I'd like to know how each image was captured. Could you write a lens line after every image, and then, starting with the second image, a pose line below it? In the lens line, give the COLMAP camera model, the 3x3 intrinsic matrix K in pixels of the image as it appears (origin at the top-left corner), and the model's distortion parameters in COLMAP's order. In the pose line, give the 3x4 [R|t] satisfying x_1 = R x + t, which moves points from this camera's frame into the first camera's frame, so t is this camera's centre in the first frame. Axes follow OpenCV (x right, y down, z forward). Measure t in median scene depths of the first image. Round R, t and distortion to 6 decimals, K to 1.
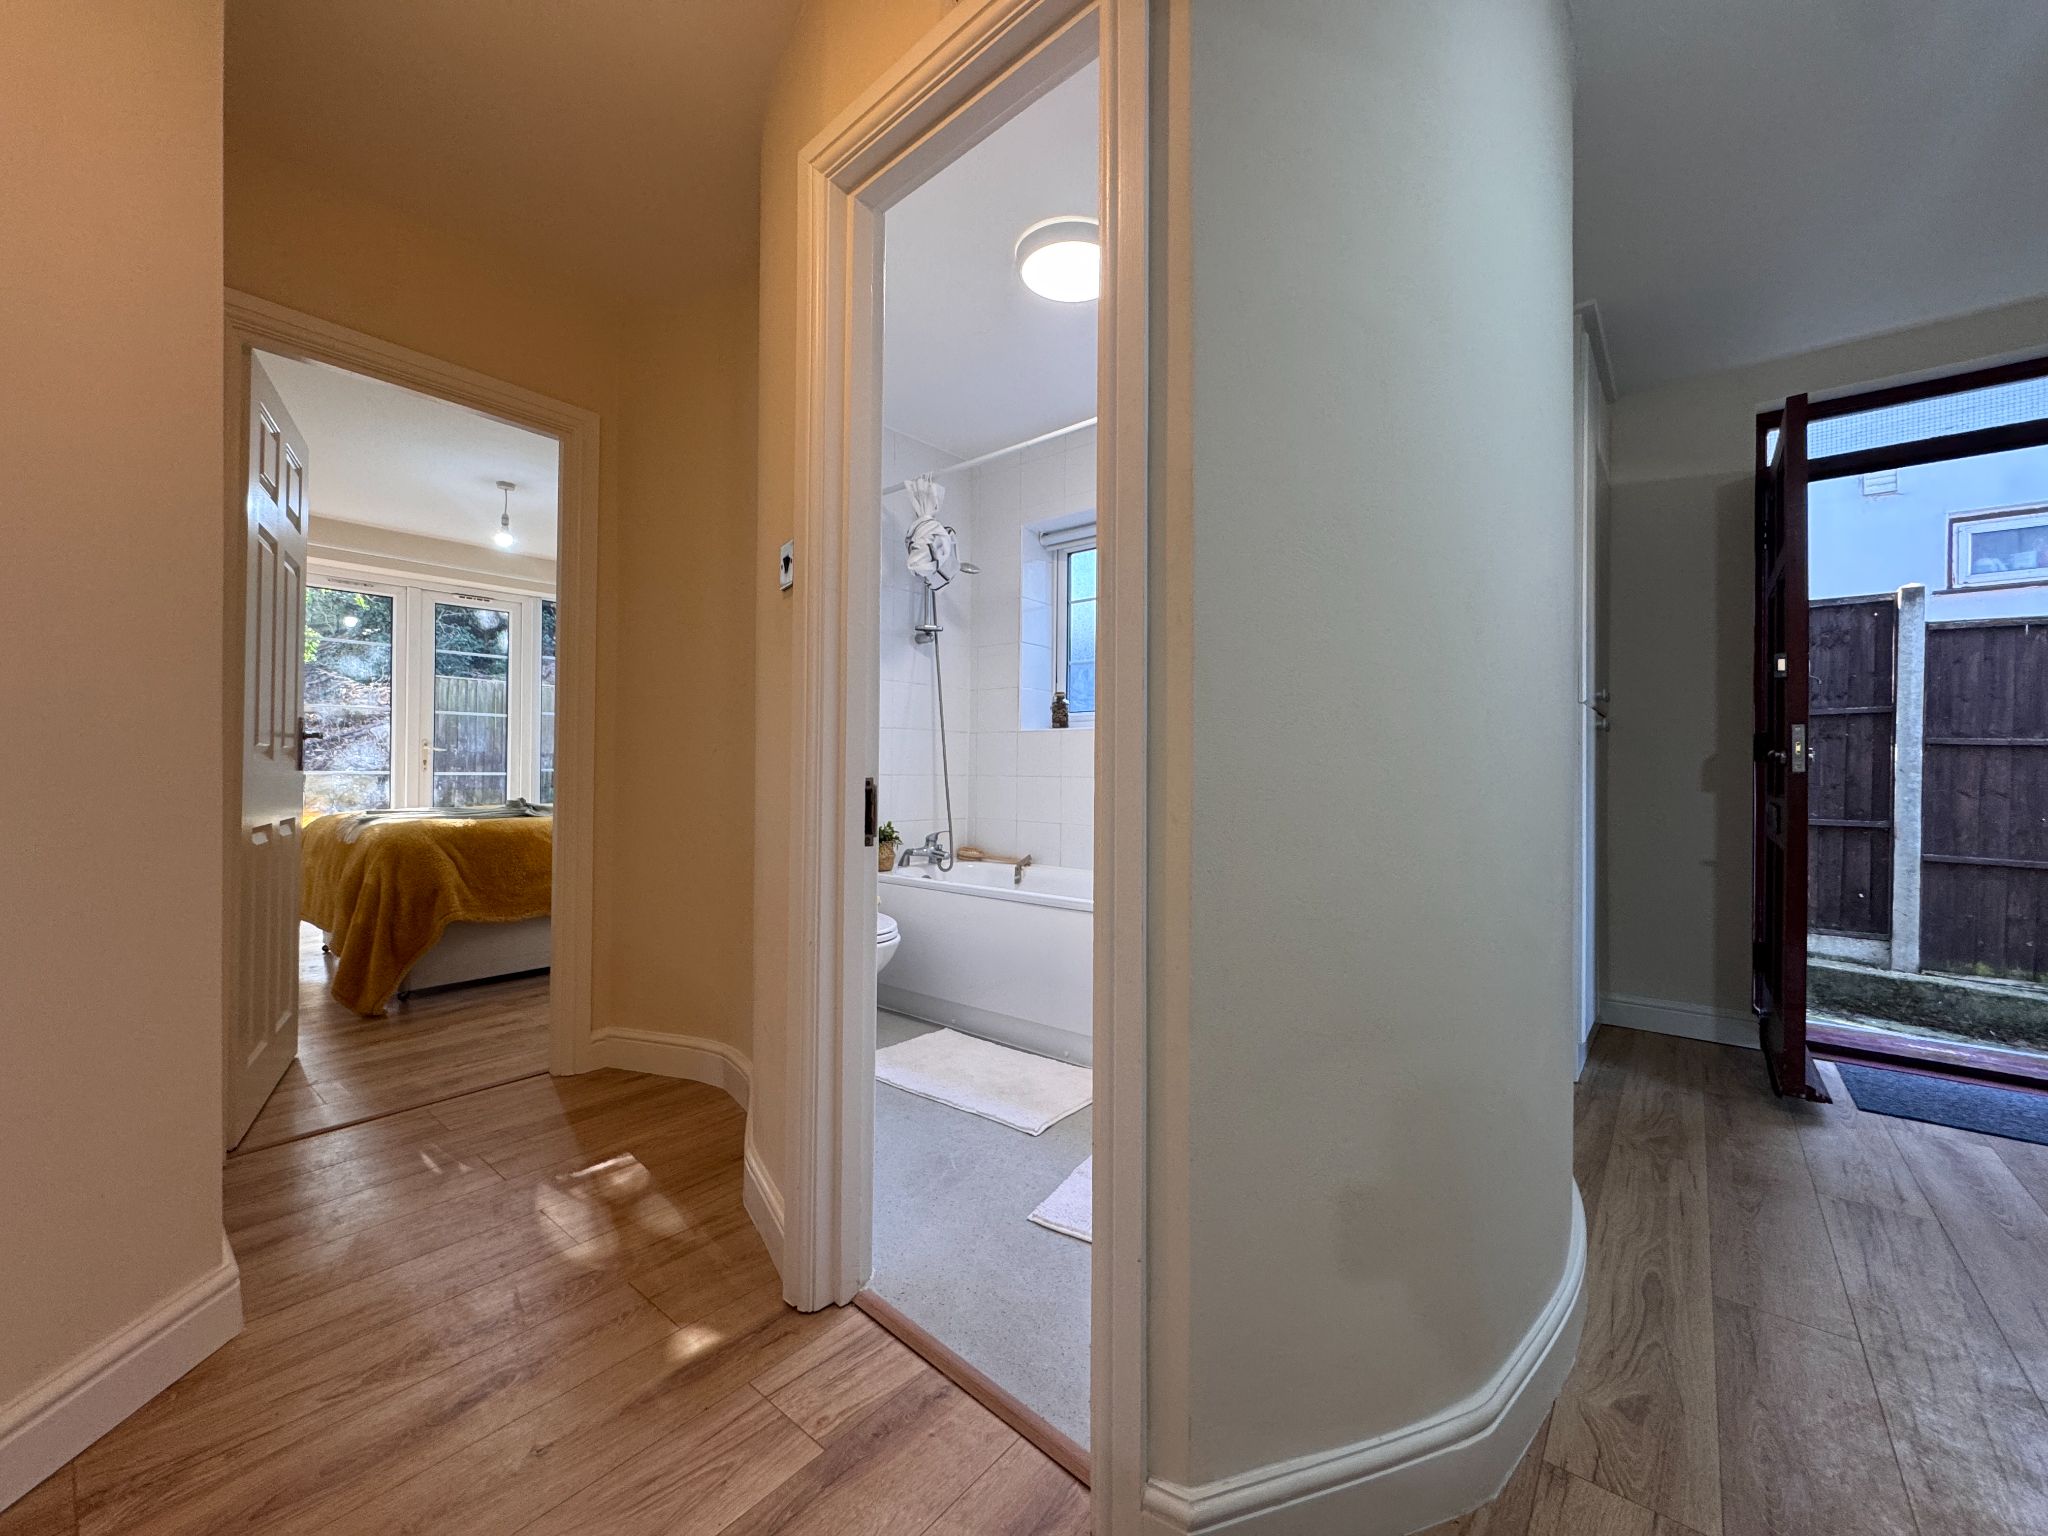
lens RADIAL K [[818.9, 0, 1024.2], [0, 818.9, 766.1], [0, 0, 1]] dist [-0.000153, 0.000143]
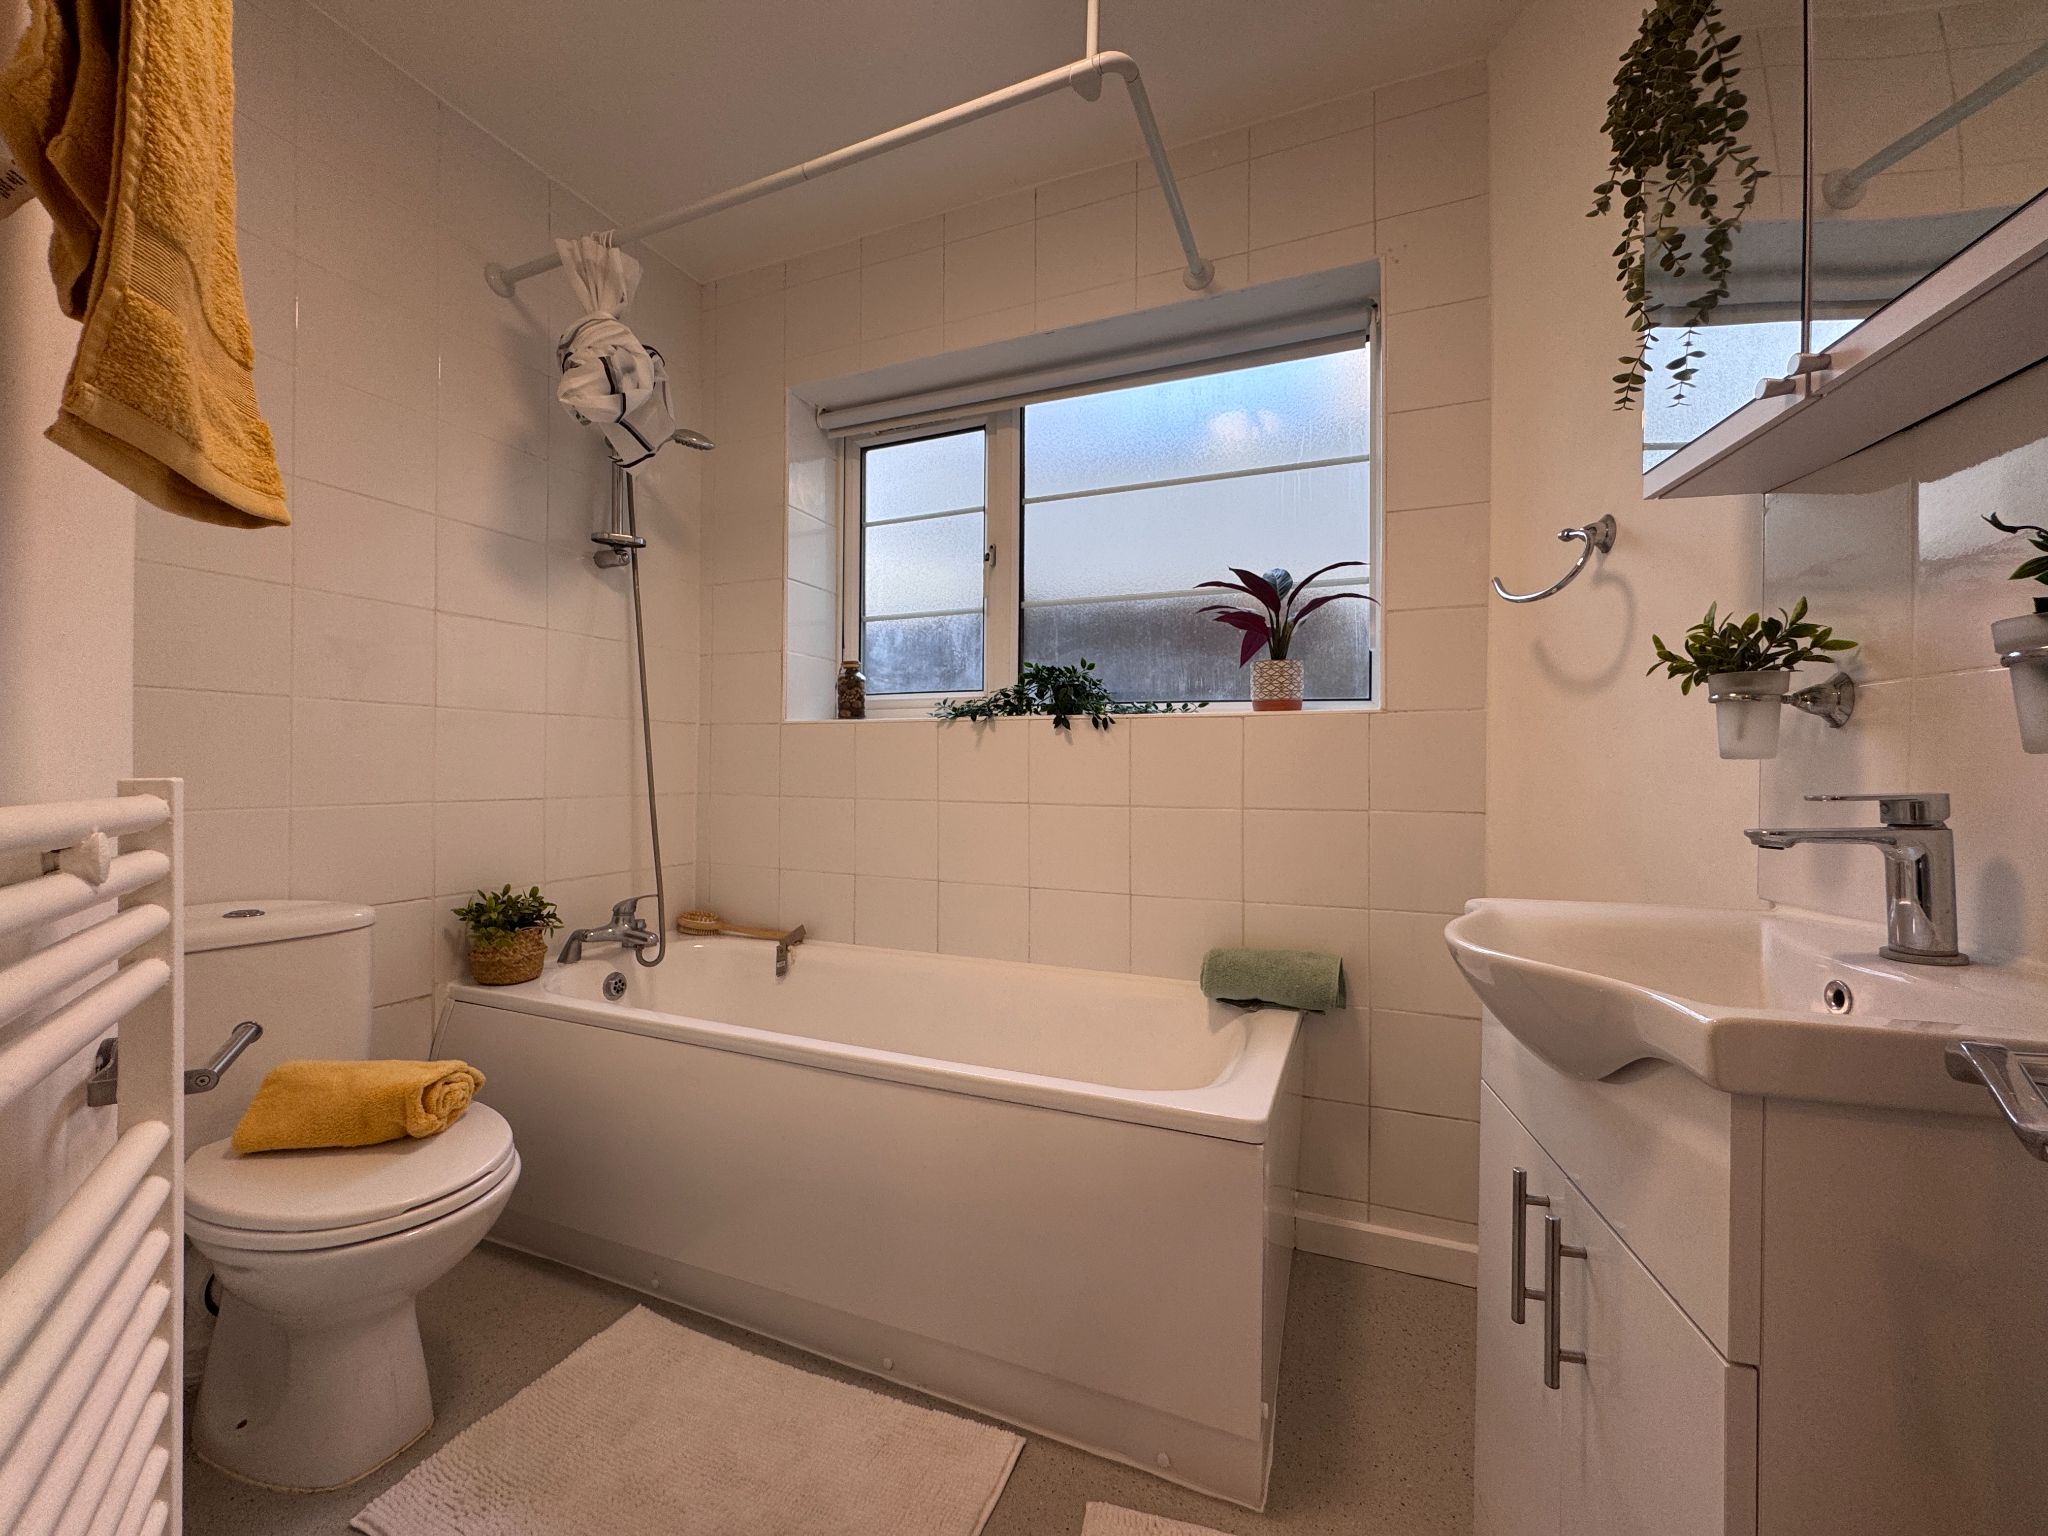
lens RADIAL K [[818.9, 0, 1024.2], [0, 818.9, 766.1], [0, 0, 1]] dist [-0.000153, 0.000143]
pose [[0.958584, -0.002050, 0.284801, -0.008463], [0.000033, 0.999975, 0.007086, -0.014838], [-0.284809, -0.006783, 0.958560, 0.371417]]
